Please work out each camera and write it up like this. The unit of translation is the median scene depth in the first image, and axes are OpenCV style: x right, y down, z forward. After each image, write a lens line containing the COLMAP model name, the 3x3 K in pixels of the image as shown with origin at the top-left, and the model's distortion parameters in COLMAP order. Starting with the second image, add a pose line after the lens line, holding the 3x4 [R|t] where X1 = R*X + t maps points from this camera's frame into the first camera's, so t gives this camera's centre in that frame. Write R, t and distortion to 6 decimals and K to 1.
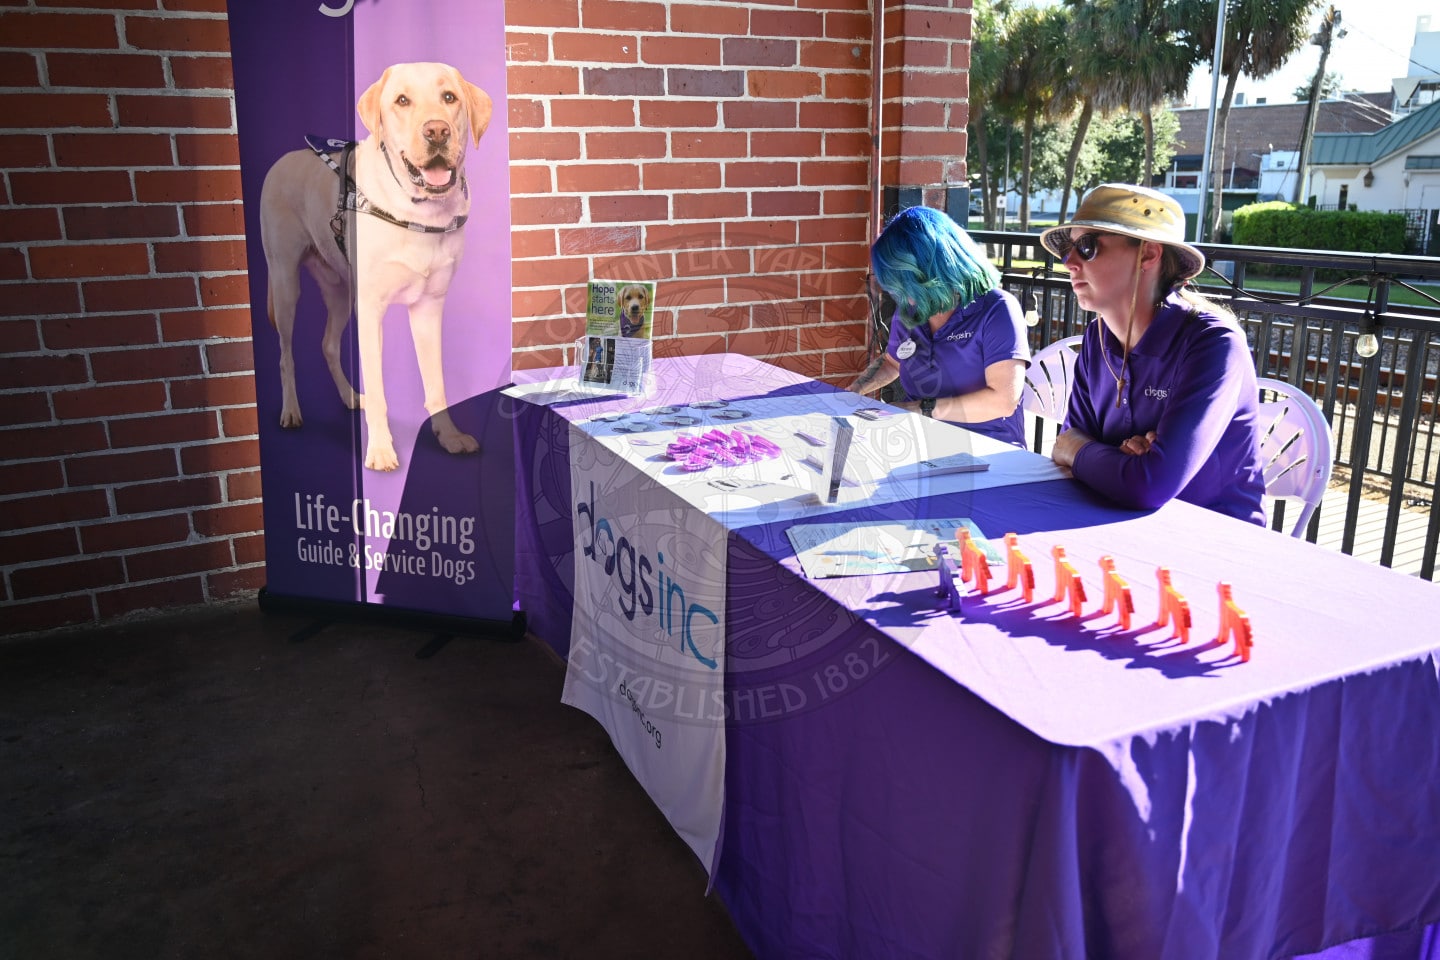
lens RADIAL K [[1127.3, 0, 720.0], [0, 1127.3, 480.0], [0, 0, 1]] dist [-0.001212, -0.000326]
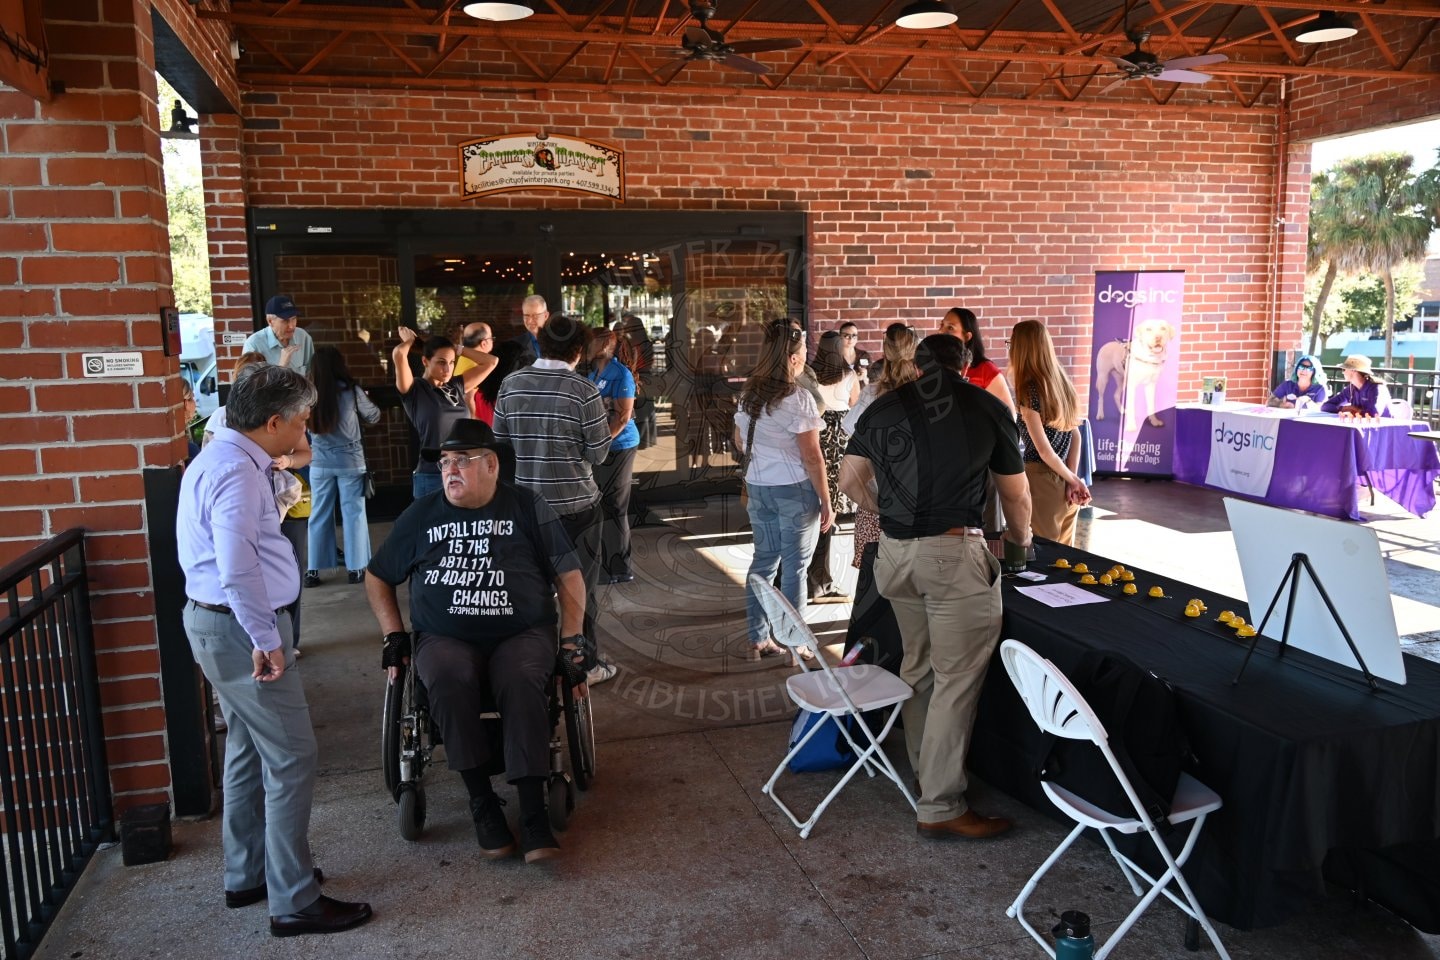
lens RADIAL K [[1127.3, 0, 720.0], [0, 1127.3, 480.0], [0, 0, 1]] dist [-0.001212, -0.000326]
pose [[0.982805, 0.023119, -0.183192, -0.706444], [-0.045117, 0.992125, -0.116842, 0.471292], [0.179048, 0.123098, 0.976109, -2.032111]]
